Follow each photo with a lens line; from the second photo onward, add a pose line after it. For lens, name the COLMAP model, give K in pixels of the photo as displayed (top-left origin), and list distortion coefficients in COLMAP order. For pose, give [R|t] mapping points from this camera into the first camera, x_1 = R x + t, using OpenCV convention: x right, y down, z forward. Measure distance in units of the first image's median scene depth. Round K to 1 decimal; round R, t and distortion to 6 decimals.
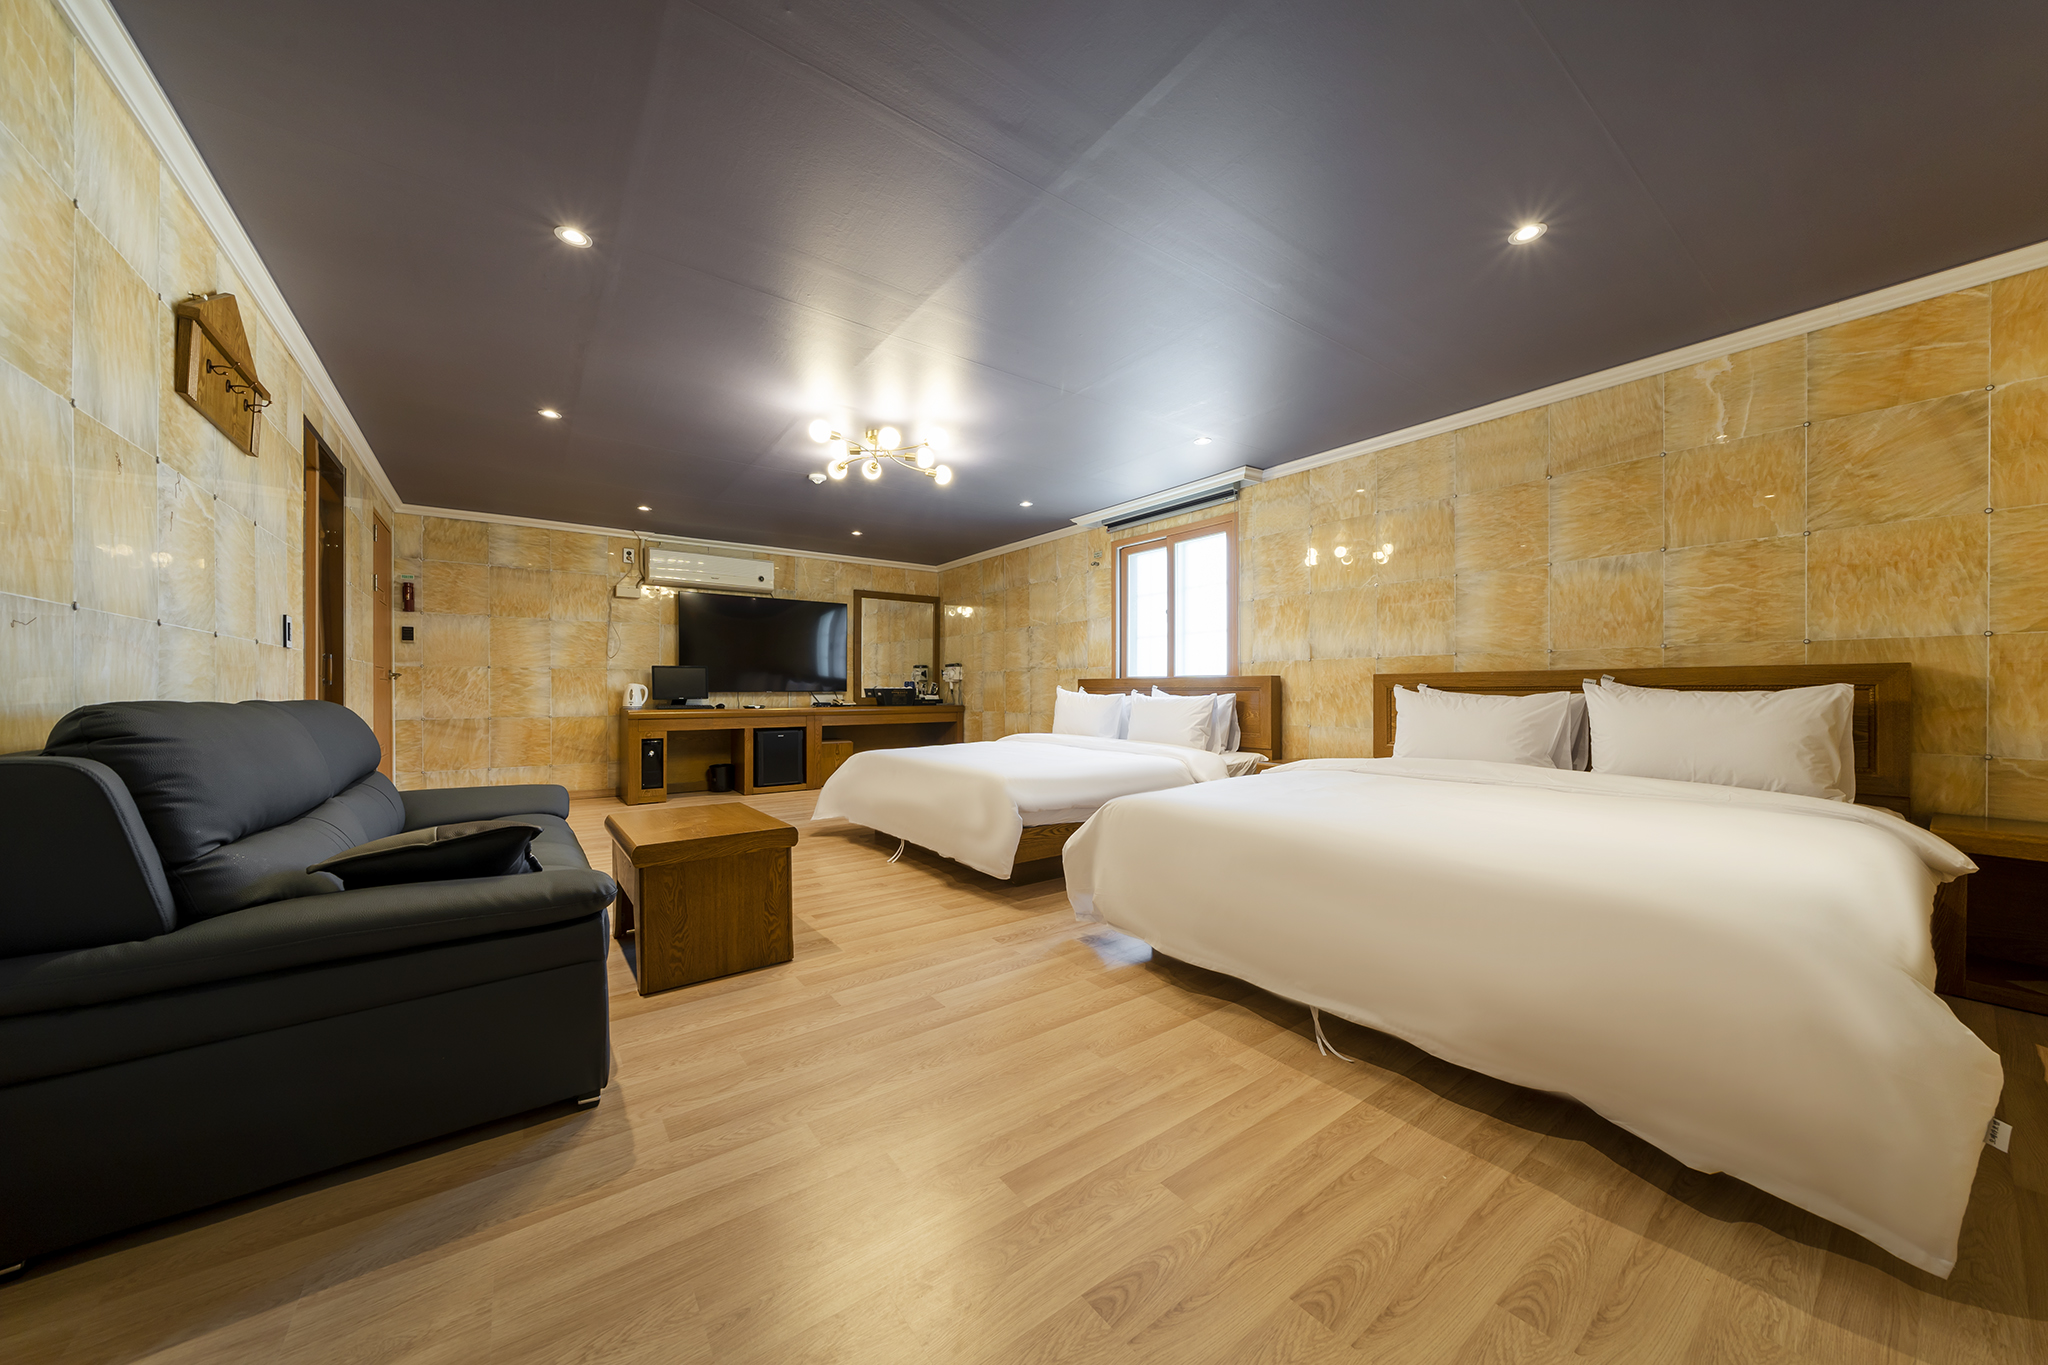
lens RADIAL K [[699.1, 0, 1004.9], [0, 699.1, 689.6], [0, 0, 1]] dist [-0.005957, -0.000063]
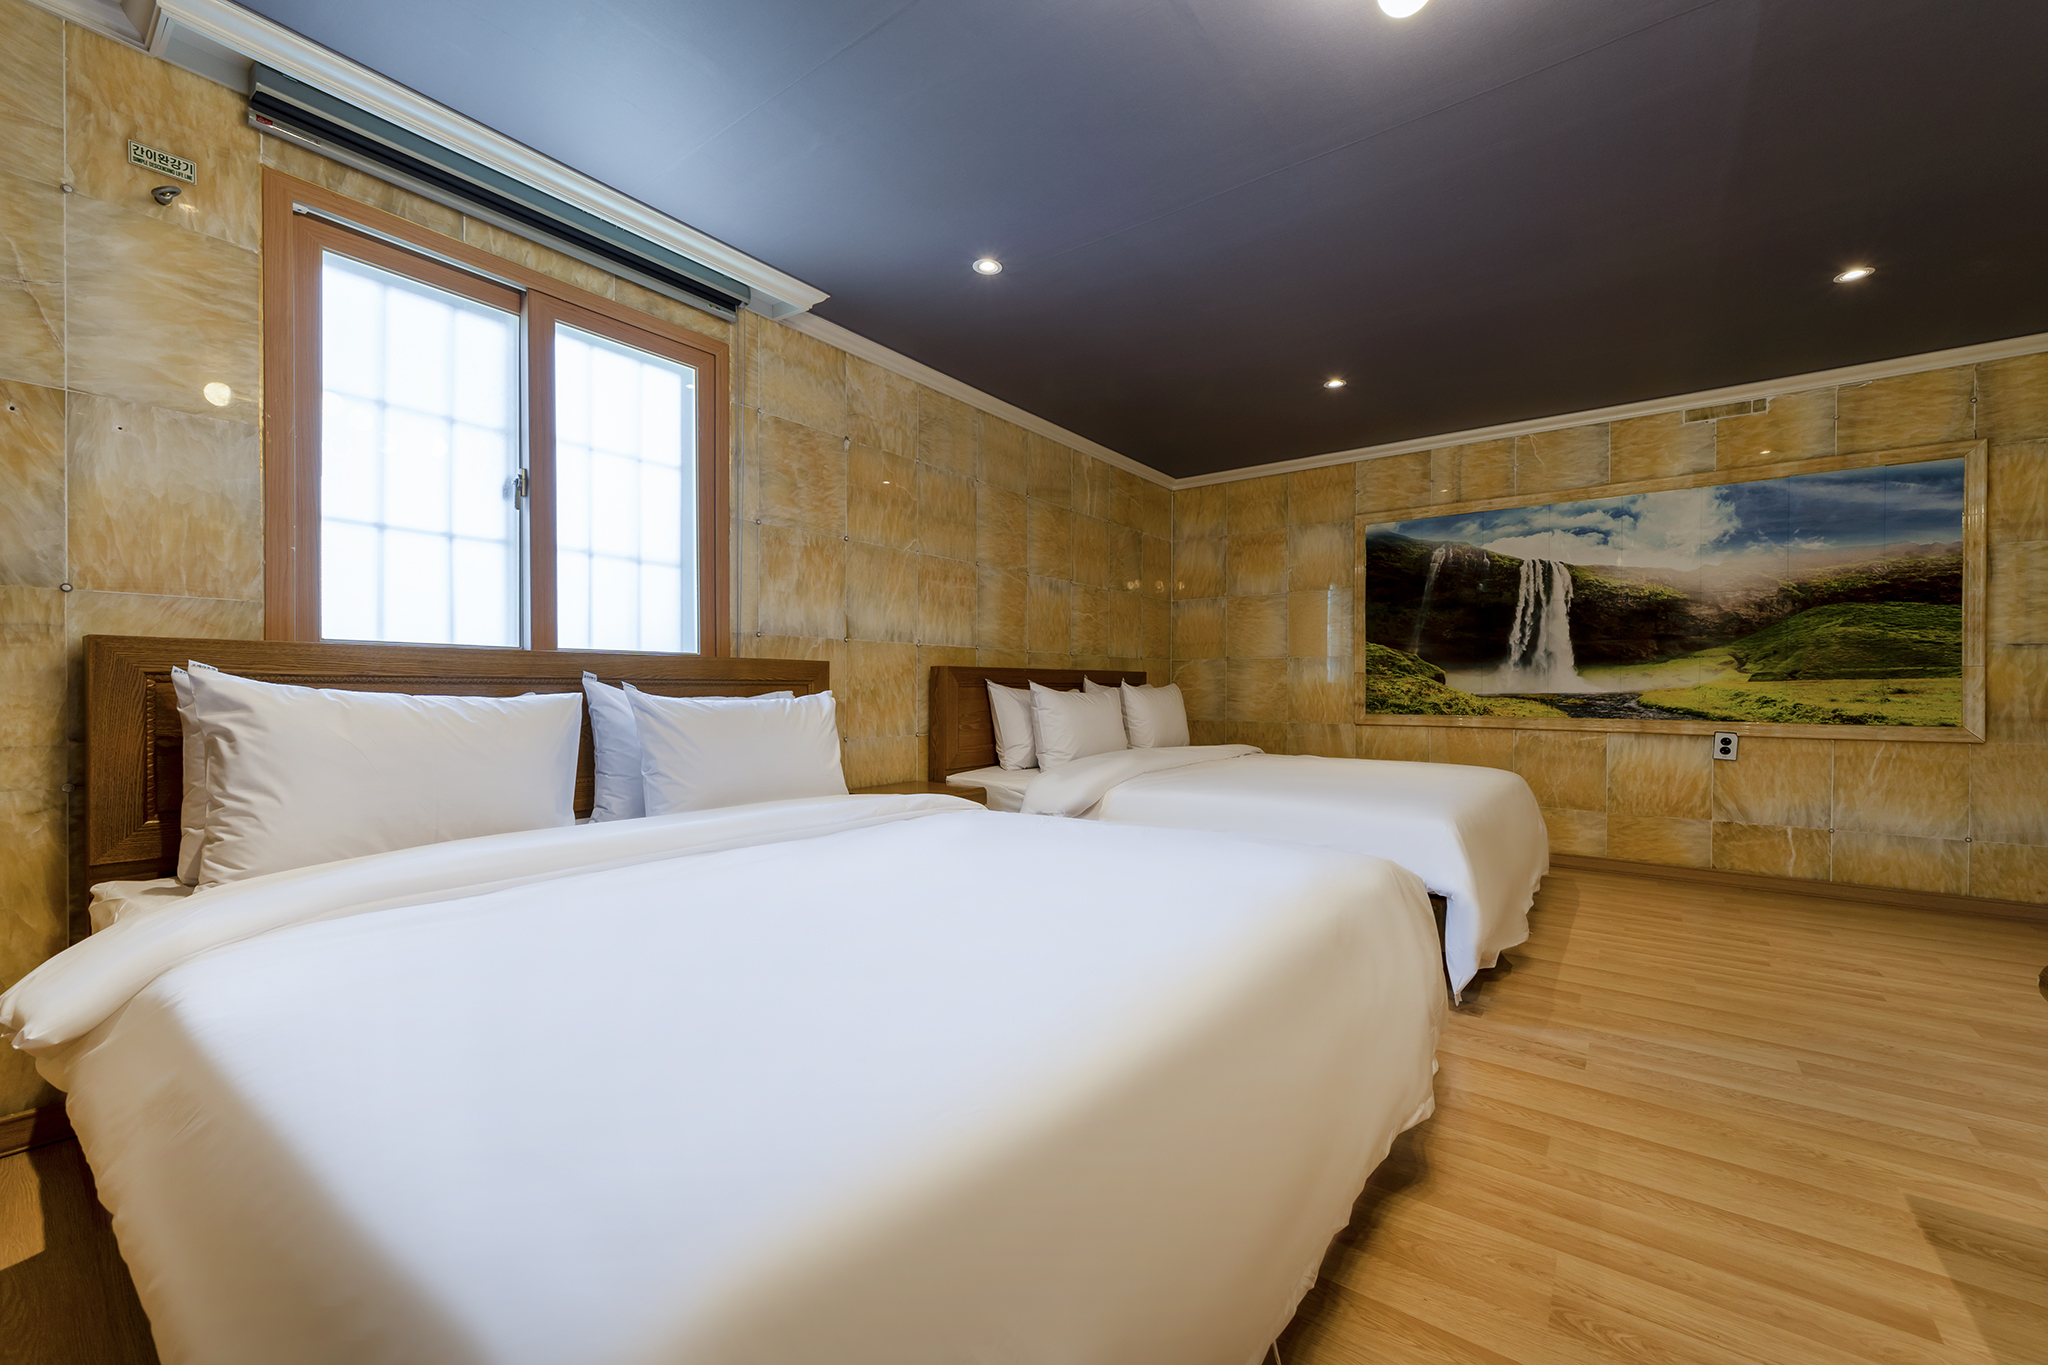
lens RADIAL K [[824.4, 0, 1017.9], [0, 824.4, 696.7], [0, 0, 1]] dist [-0.001588, 0.000017]
pose [[-0.314327, -0.009887, 0.949263, -0.290553], [-0.003392, 0.999951, 0.009292, 0.003043], [-0.949309, -0.000299, -0.314345, 0.879515]]
